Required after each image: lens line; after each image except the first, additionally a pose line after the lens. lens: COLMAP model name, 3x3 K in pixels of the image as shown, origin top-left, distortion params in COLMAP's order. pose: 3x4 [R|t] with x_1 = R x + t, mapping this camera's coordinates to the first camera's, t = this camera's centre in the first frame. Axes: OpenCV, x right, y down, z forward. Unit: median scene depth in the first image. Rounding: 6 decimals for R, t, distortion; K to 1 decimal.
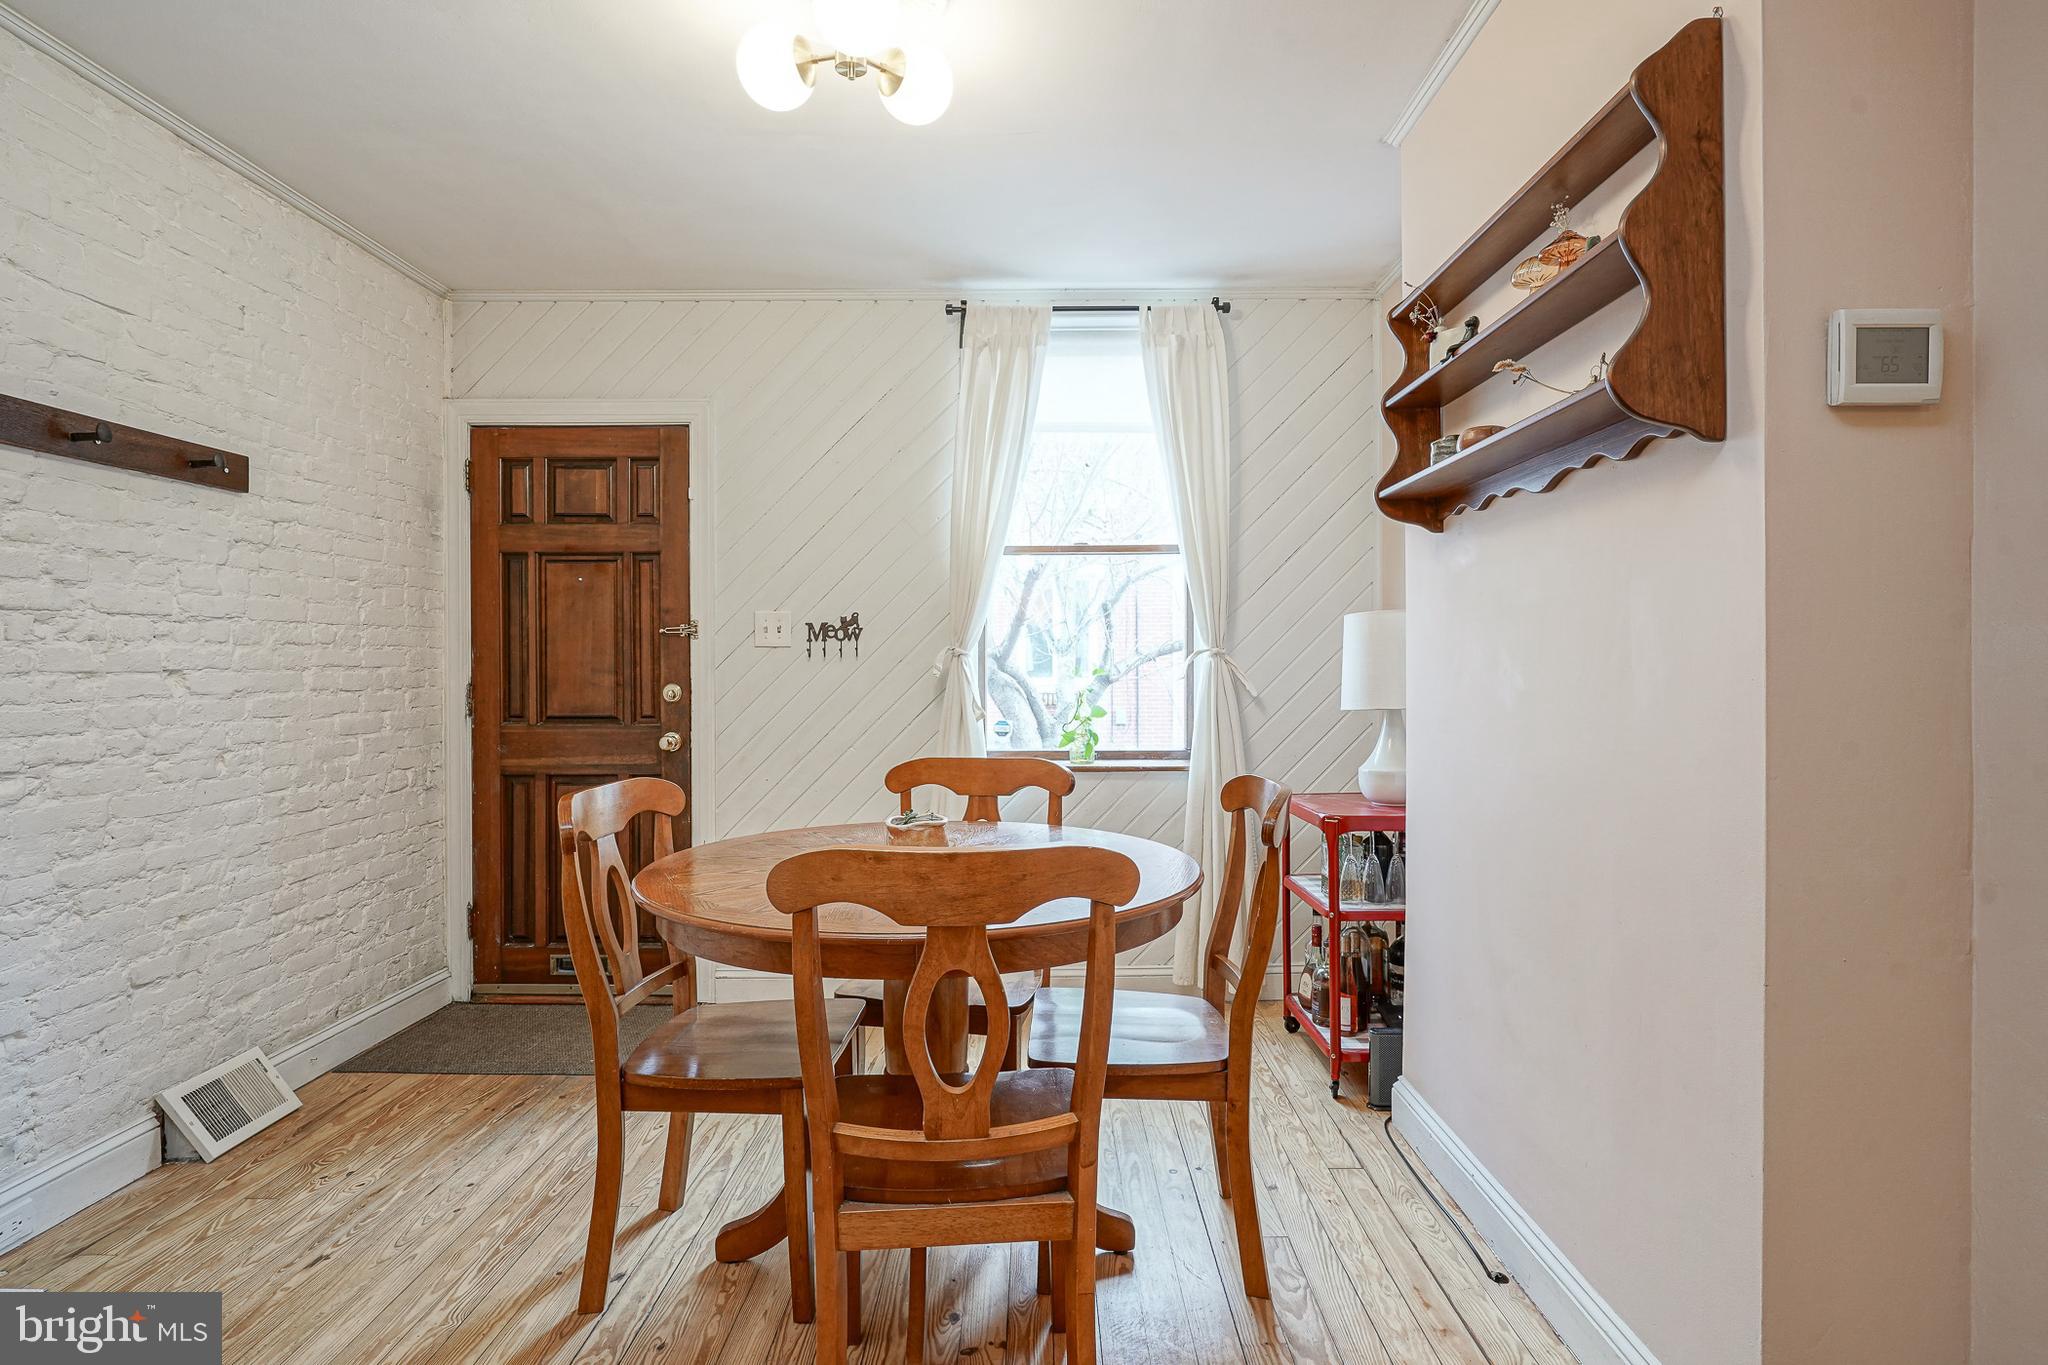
lens RADIAL K [[1032.3, 0, 1052.4], [0, 1032.3, 669.2], [0, 0, 1]] dist [-0.006670, 0.003177]
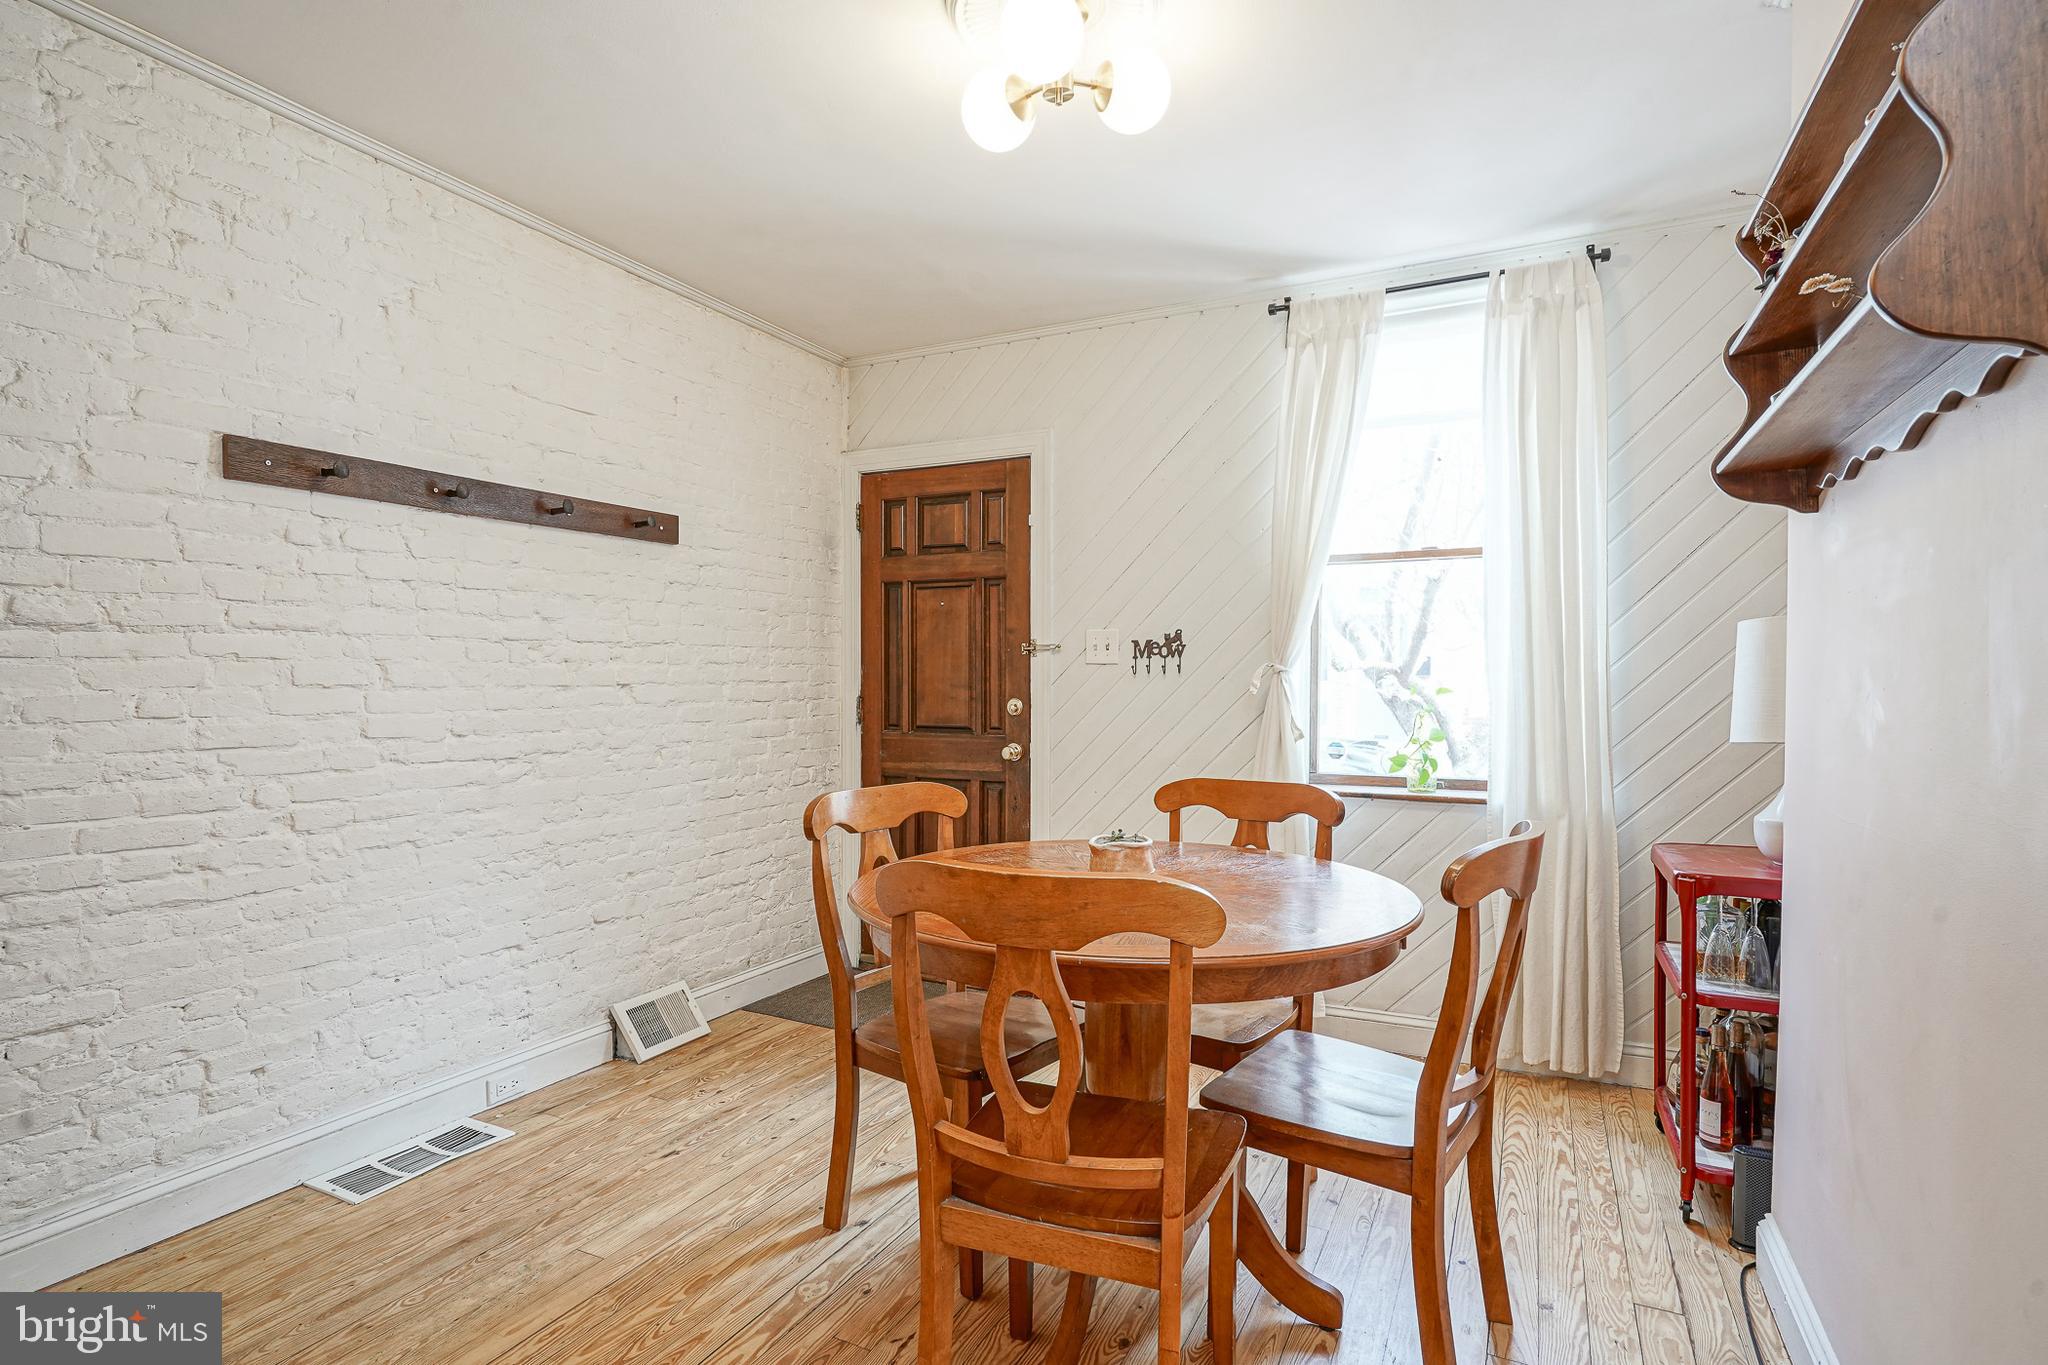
lens RADIAL K [[1038.8, 0, 1034.3], [0, 1038.8, 699.0], [0, 0, 1]] dist [-0.009526, 0.006847]
pose [[0.893113, 0.011906, -0.449674, 0.188224], [-0.004944, 0.999849, 0.016653, -0.004609], [0.449804, -0.012650, 0.893038, 0.055155]]
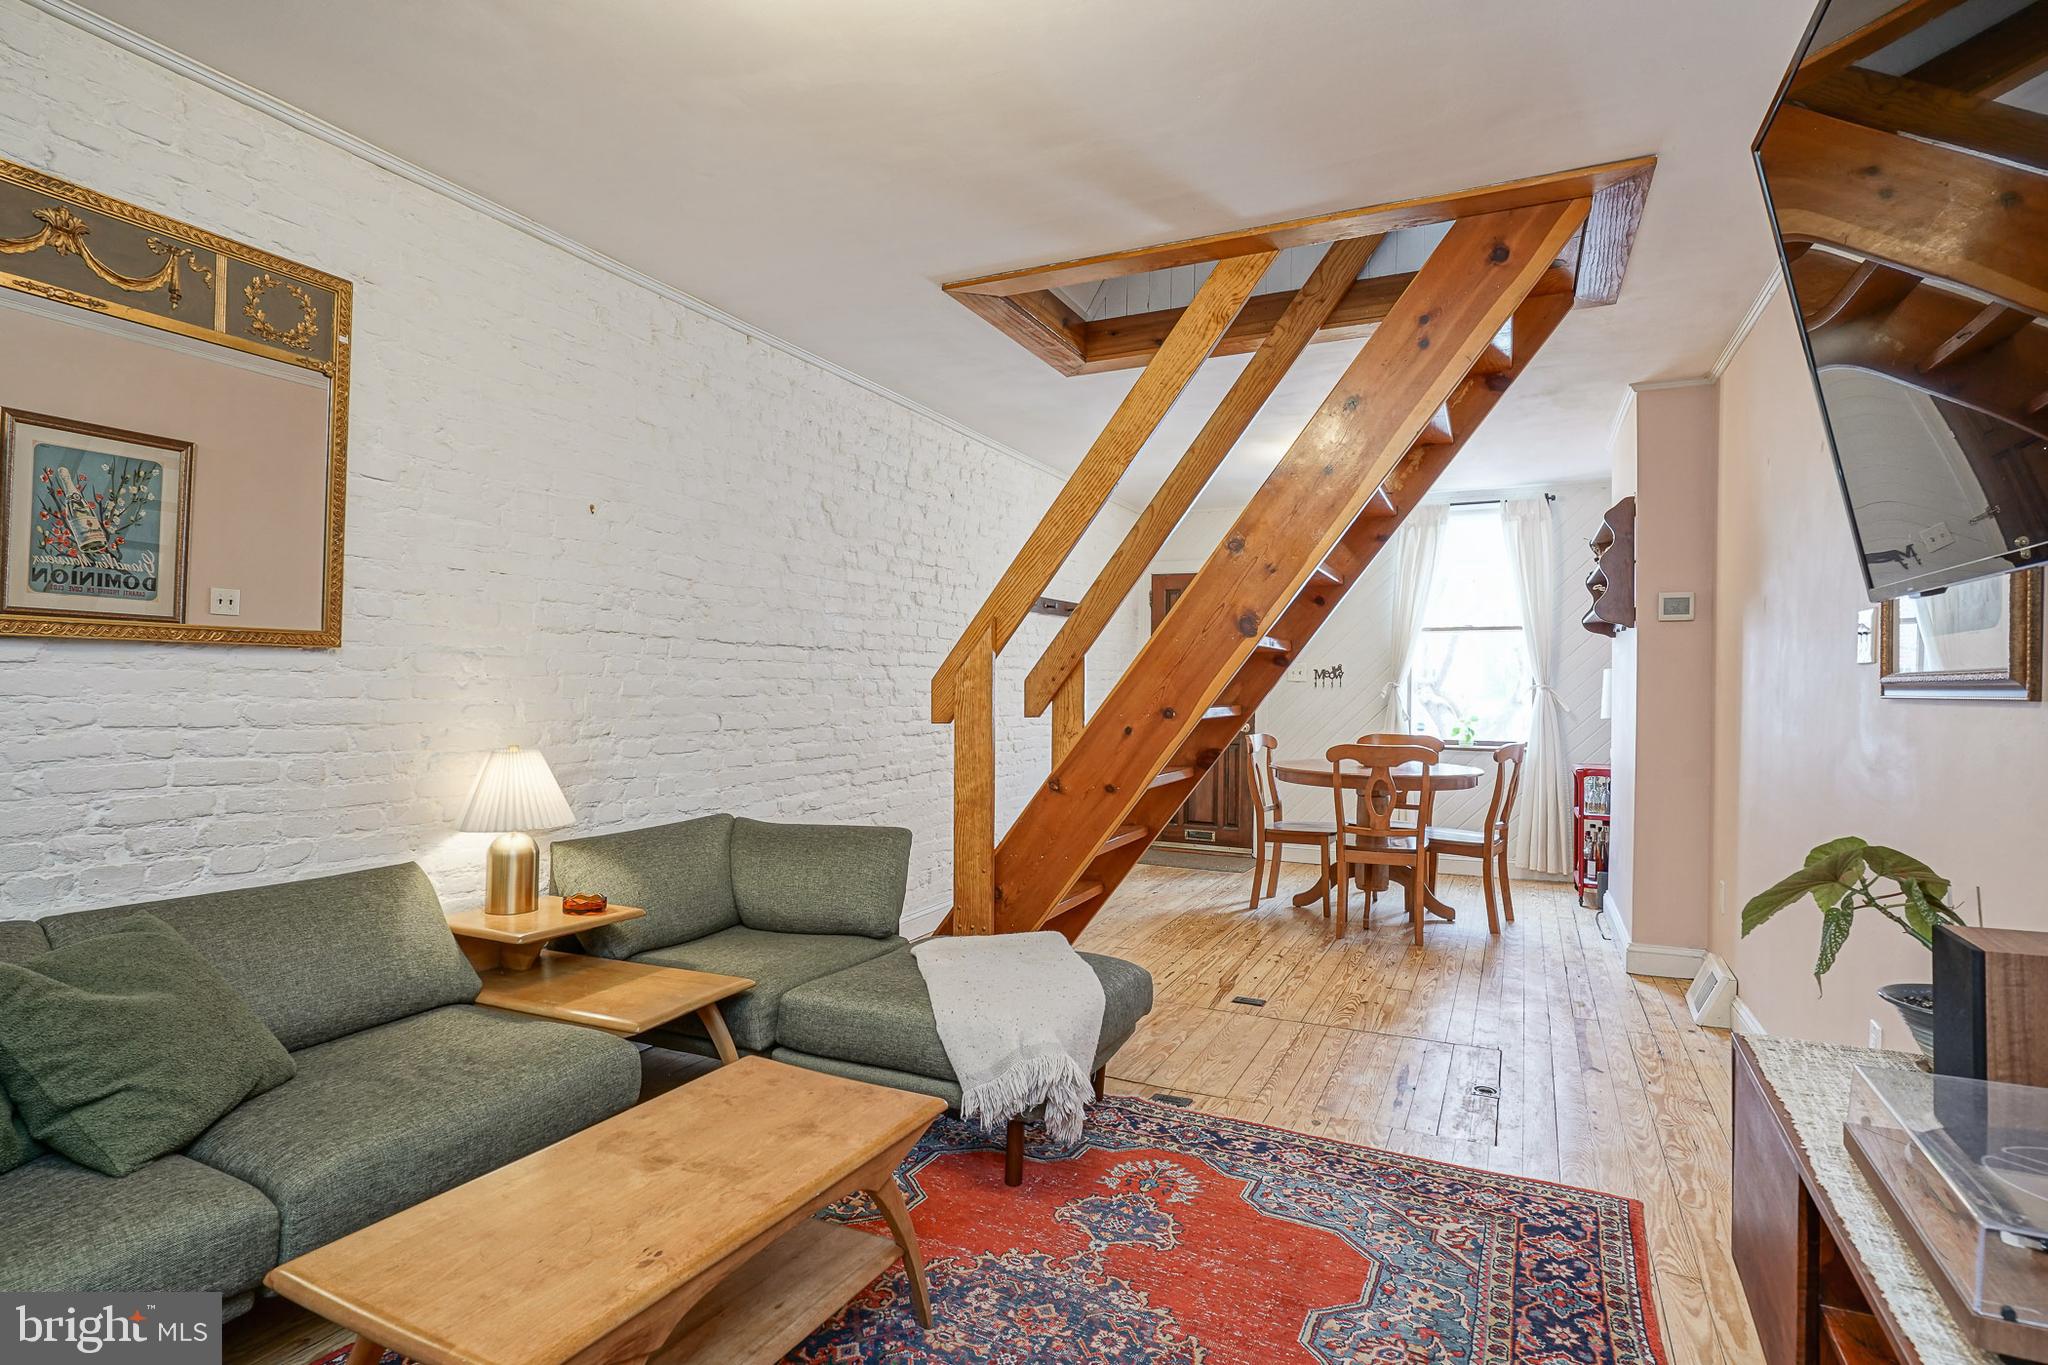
lens RADIAL K [[1038.8, 0, 1018.2], [0, 1038.8, 680.7], [0, 0, 1]] dist [-0.009526, 0.006847]
pose [[0.893871, 0.010607, -0.448199, 0.204525], [-0.012970, 0.999913, -0.002204, -0.016780], [0.448137, 0.007783, 0.893931, -1.441016]]
